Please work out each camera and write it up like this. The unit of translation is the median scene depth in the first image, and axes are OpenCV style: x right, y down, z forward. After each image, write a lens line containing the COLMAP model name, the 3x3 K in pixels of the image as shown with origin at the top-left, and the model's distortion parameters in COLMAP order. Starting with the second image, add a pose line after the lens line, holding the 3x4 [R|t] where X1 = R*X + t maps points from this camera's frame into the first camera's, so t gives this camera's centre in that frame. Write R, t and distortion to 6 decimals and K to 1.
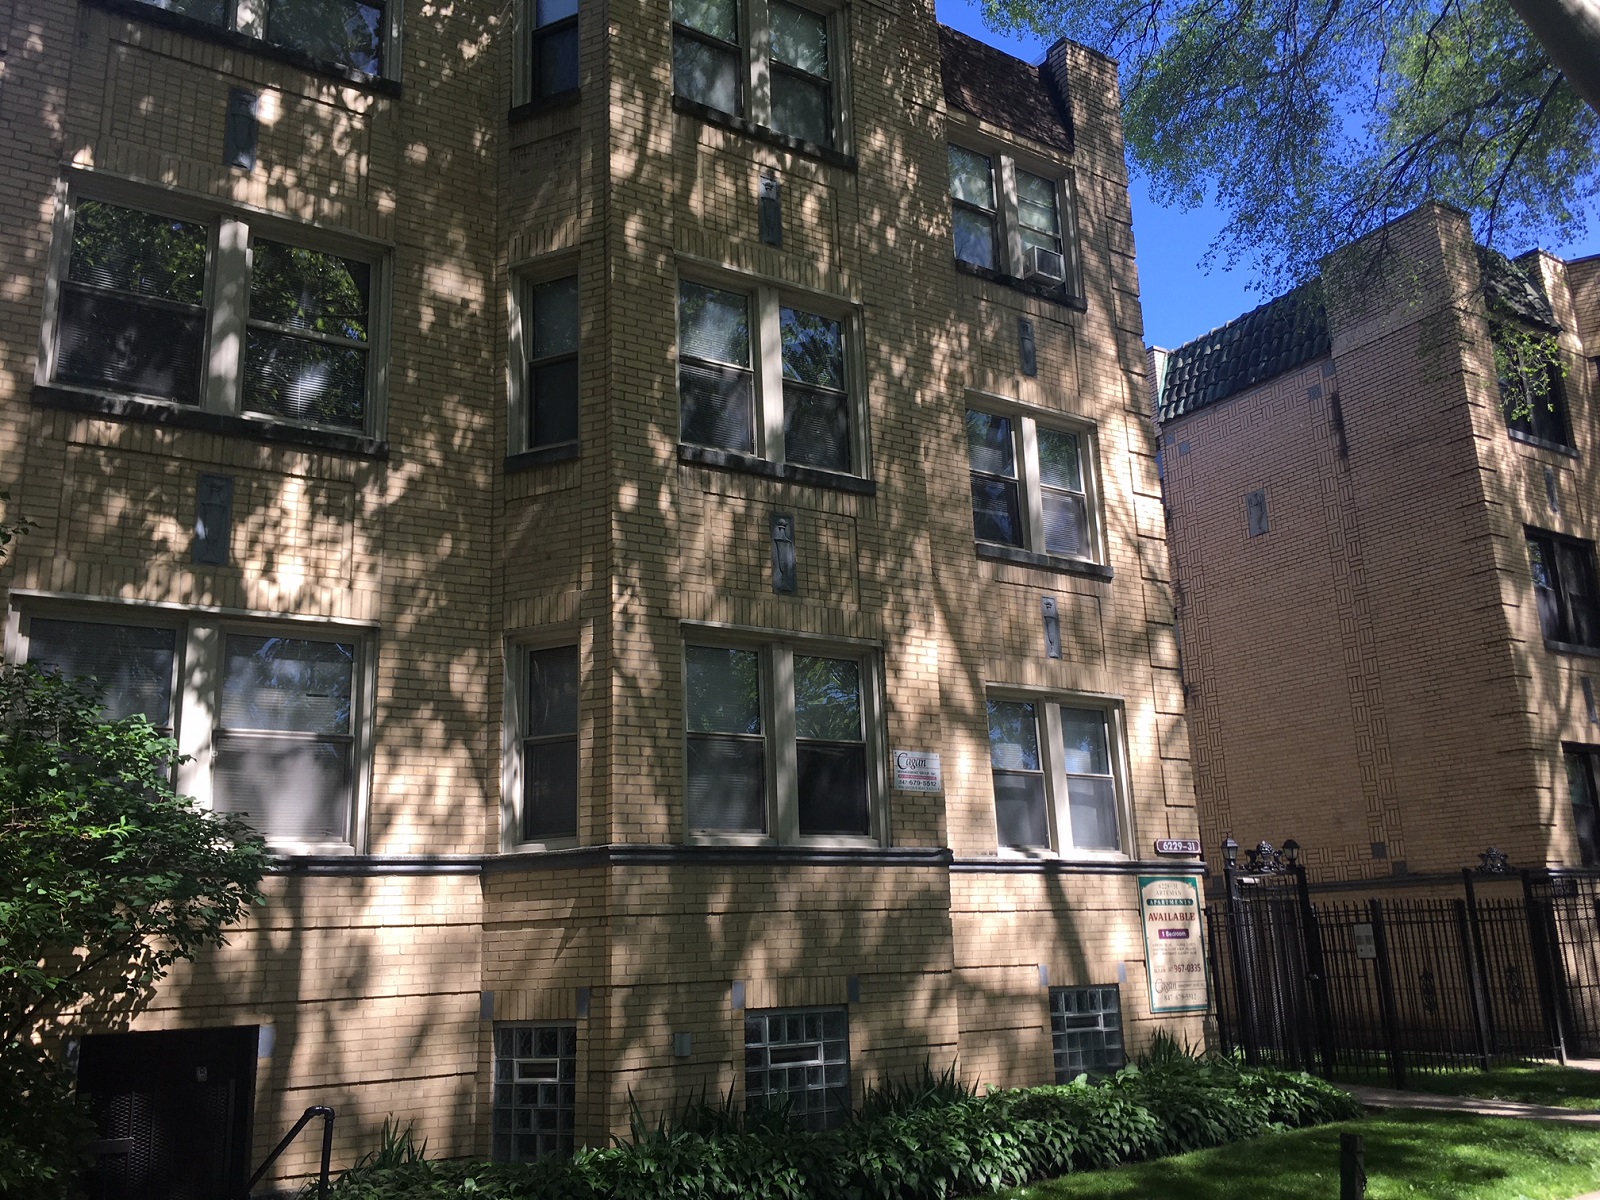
lens RADIAL K [[1349.1, 0, 819.1], [0, 1349.1, 586.6], [0, 0, 1]] dist [0.081593, -0.117499]
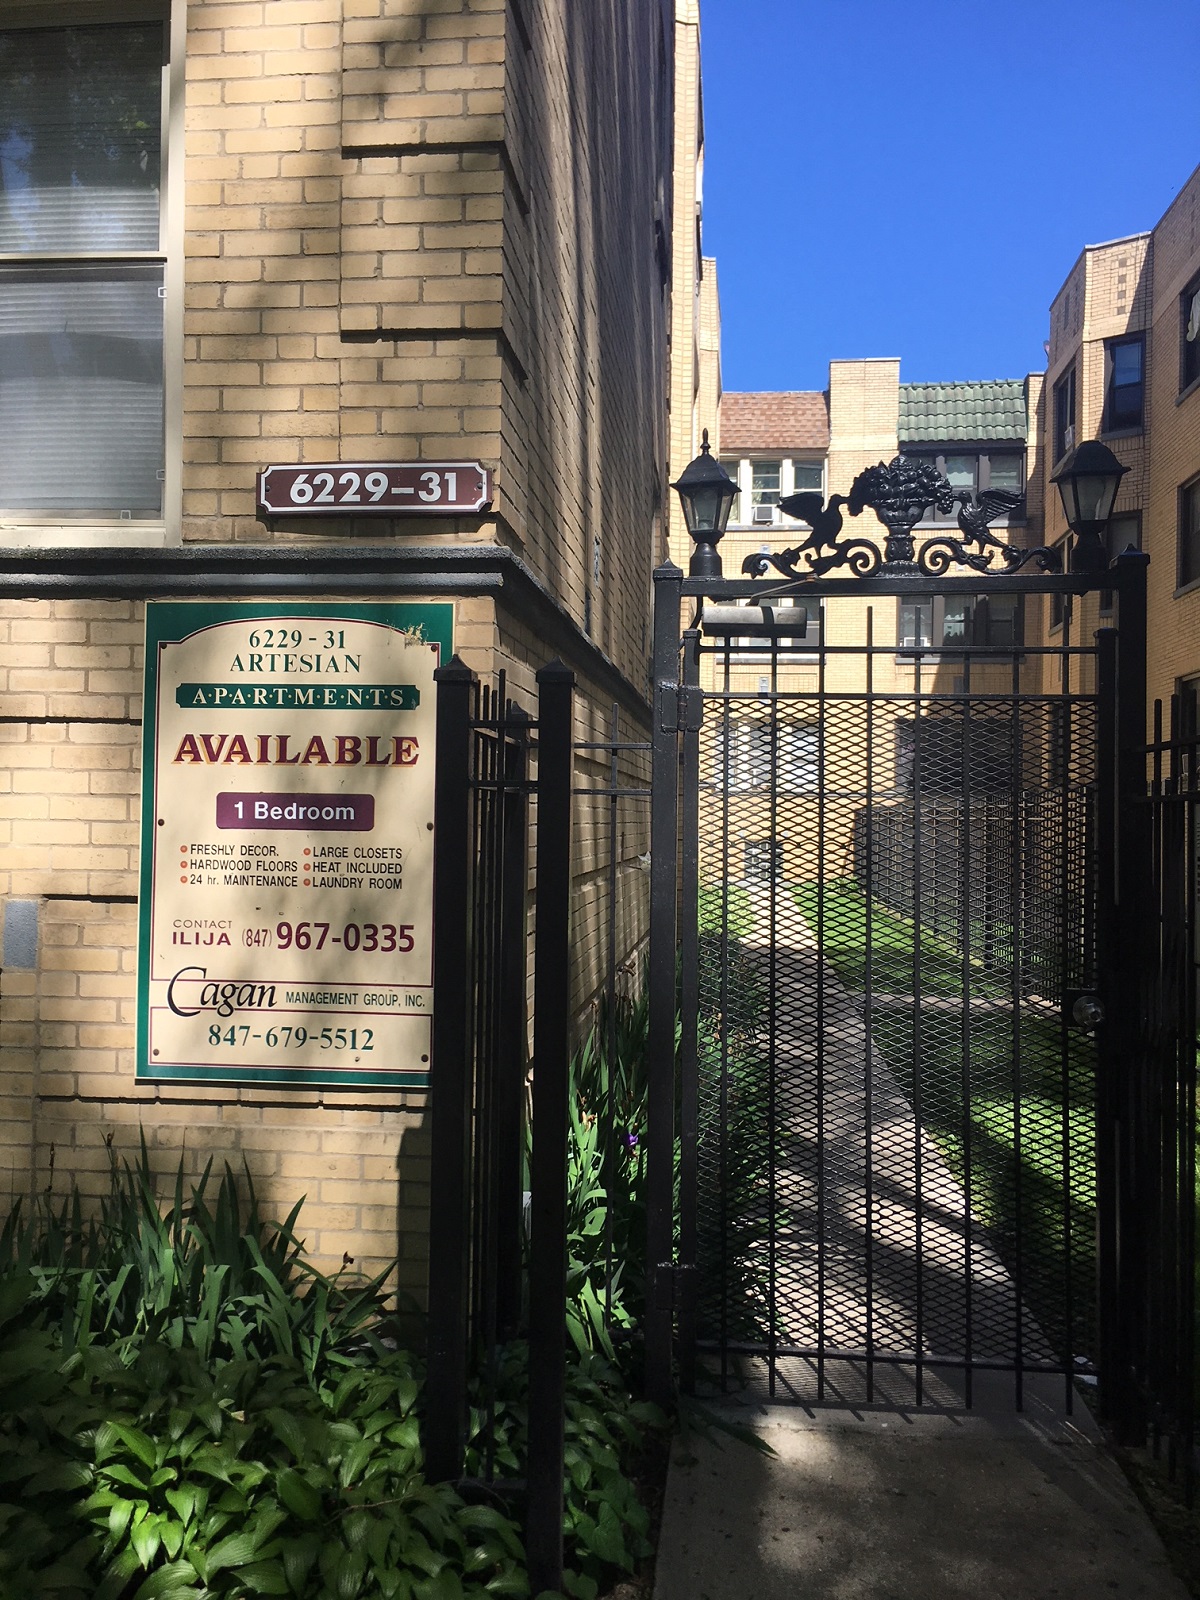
lens RADIAL K [[1349.1, 0, 600.0], [0, 1349.1, 800.0], [0, 0, 1]] dist [0.081593, -0.117499]
pose [[0.768041, 0.040092, -0.639145, 0.576594], [0.127250, 0.968583, 0.213668, 0.246166], [0.627631, -0.245437, 0.738810, 1.016928]]
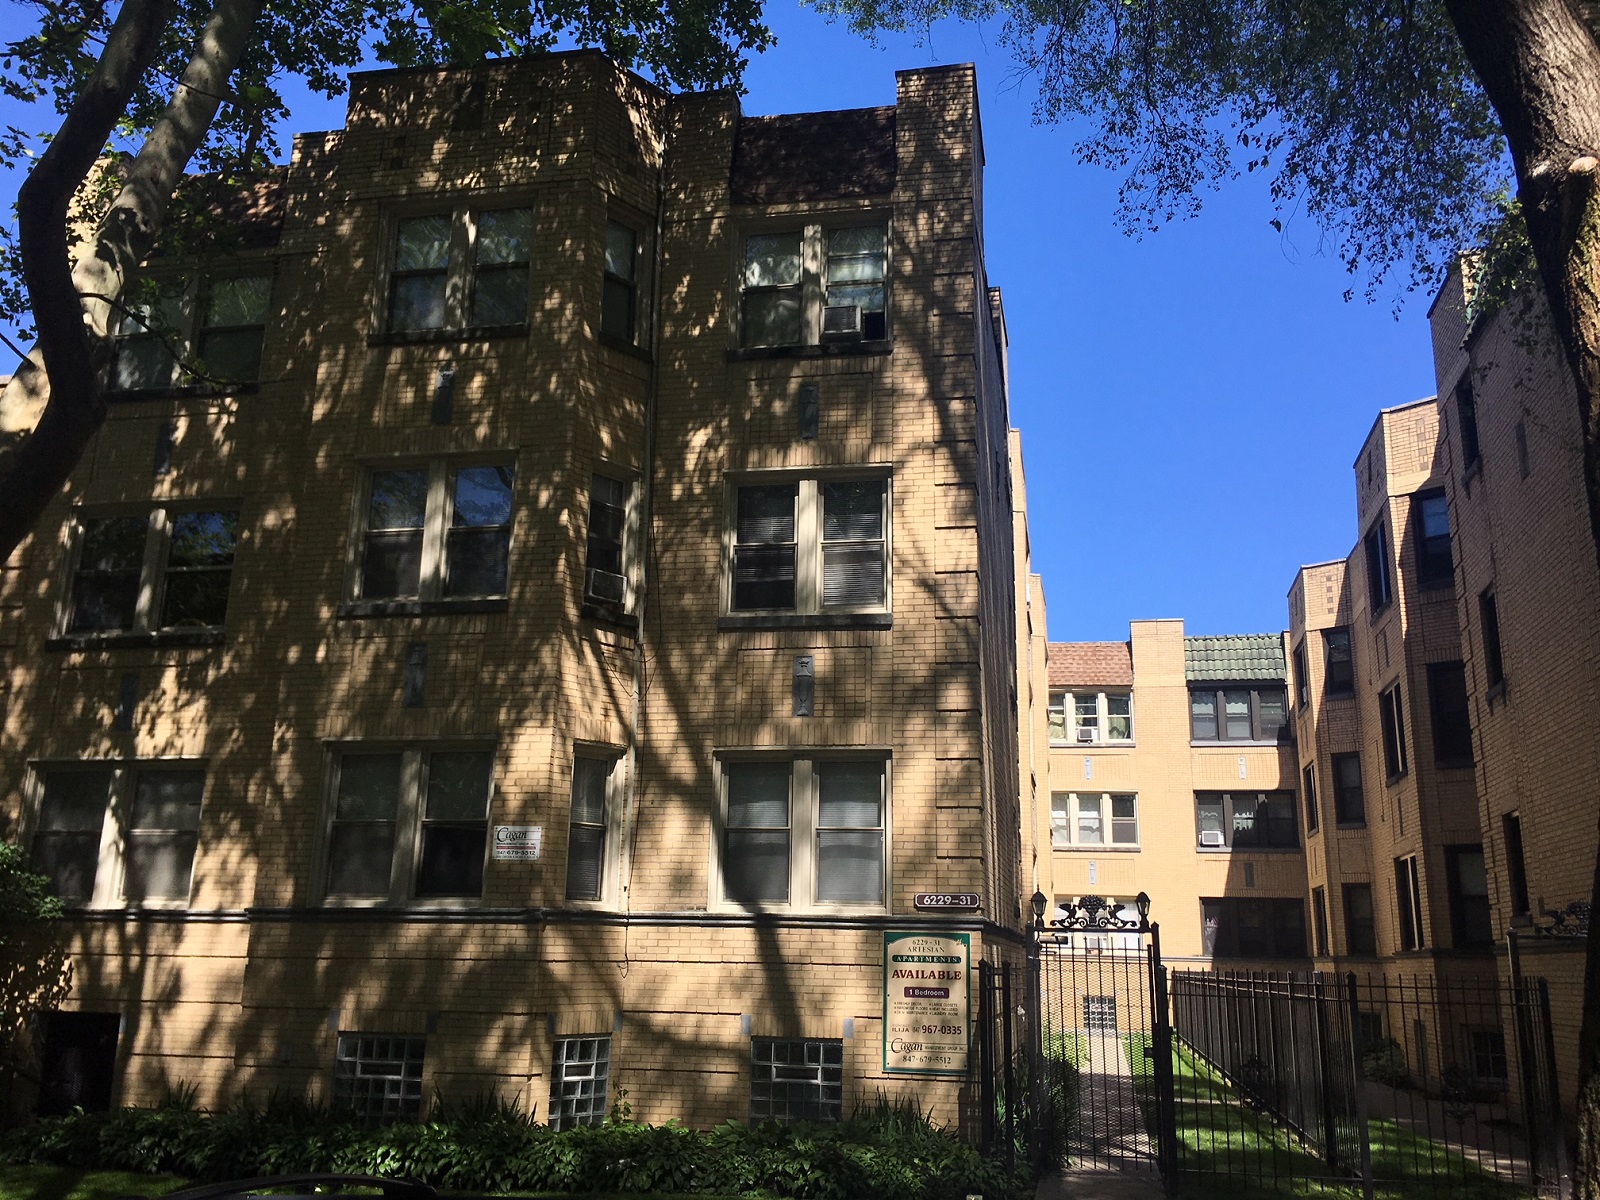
lens RADIAL K [[1349.1, 0, 819.1], [0, 1349.1, 586.6], [0, 0, 1]] dist [0.081593, -0.117499]
pose [[0.716293, -0.137795, -0.684059, 1.090944], [0.139445, 0.988802, -0.053165, 0.014084], [0.683725, -0.057307, 0.727487, 0.321784]]
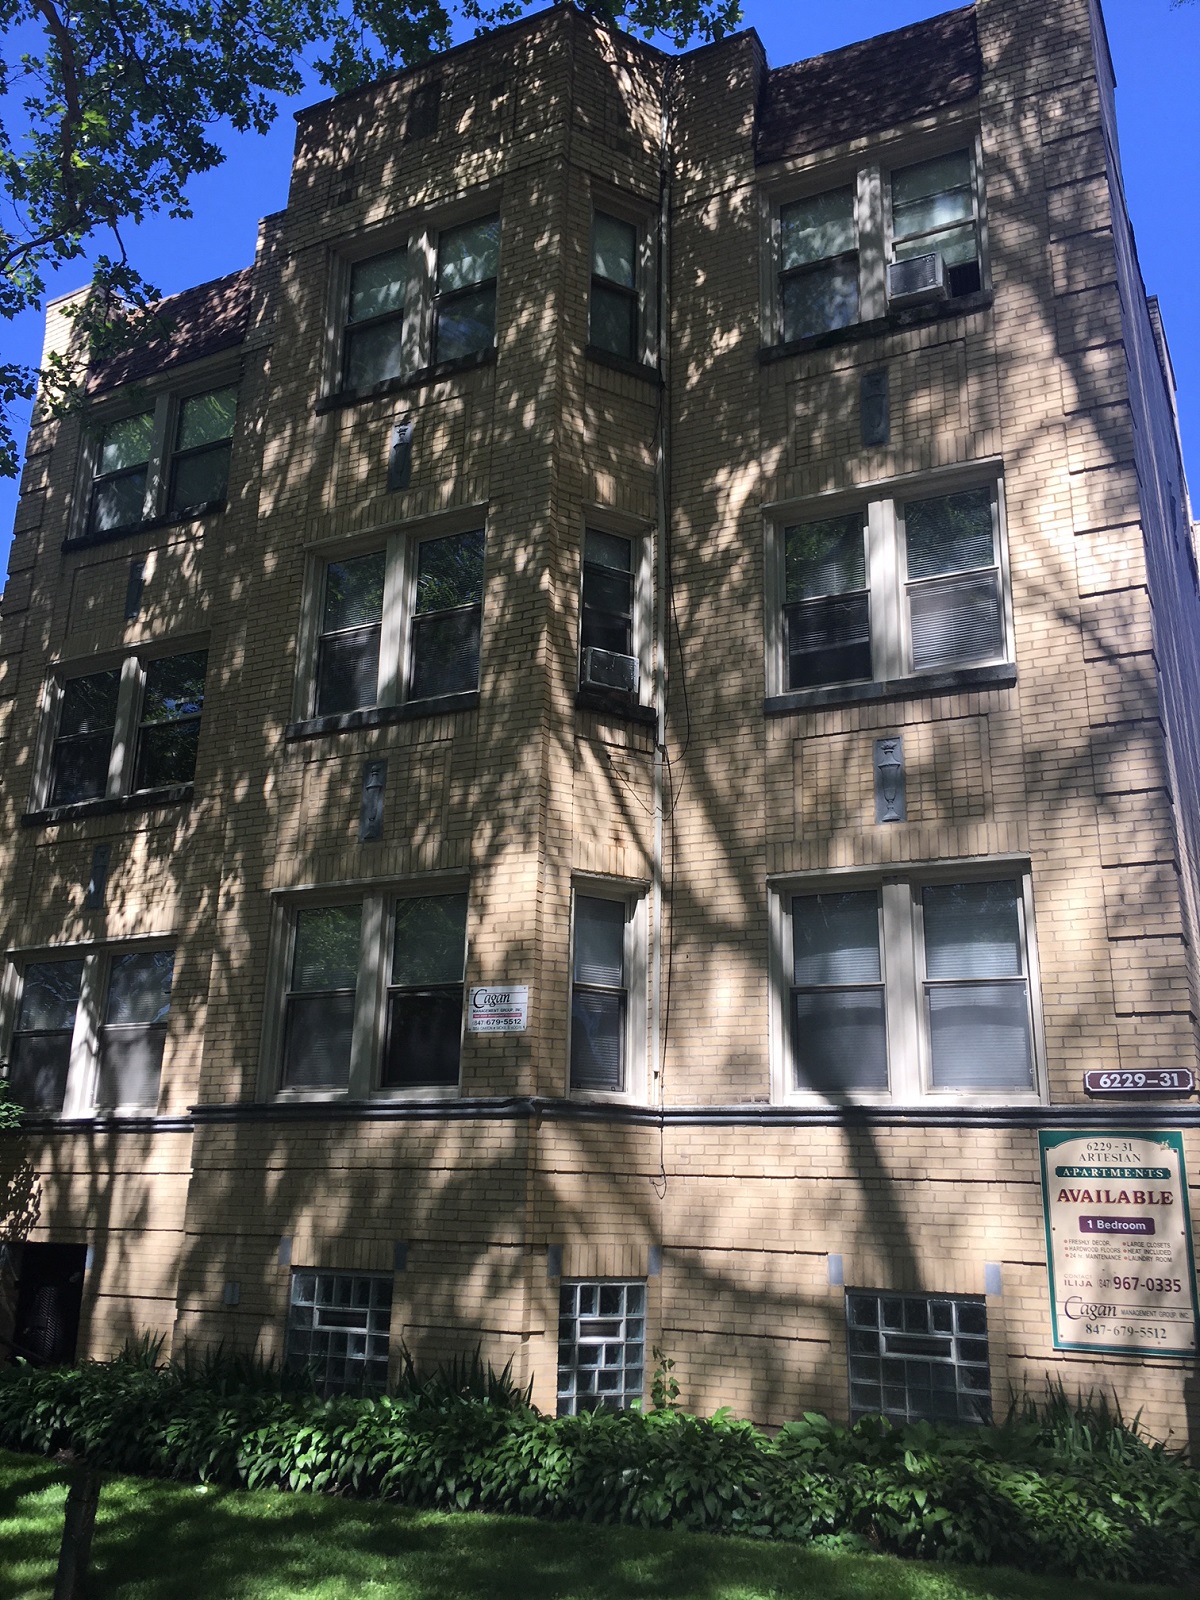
lens RADIAL K [[1349.1, 0, 600.0], [0, 1349.1, 800.0], [0, 0, 1]] dist [0.081593, -0.117499]
pose [[0.491577, -0.208706, -0.845455, 0.851651], [0.184579, 0.973769, -0.133060, 0.130931], [0.851048, -0.090644, 0.517205, 0.608441]]
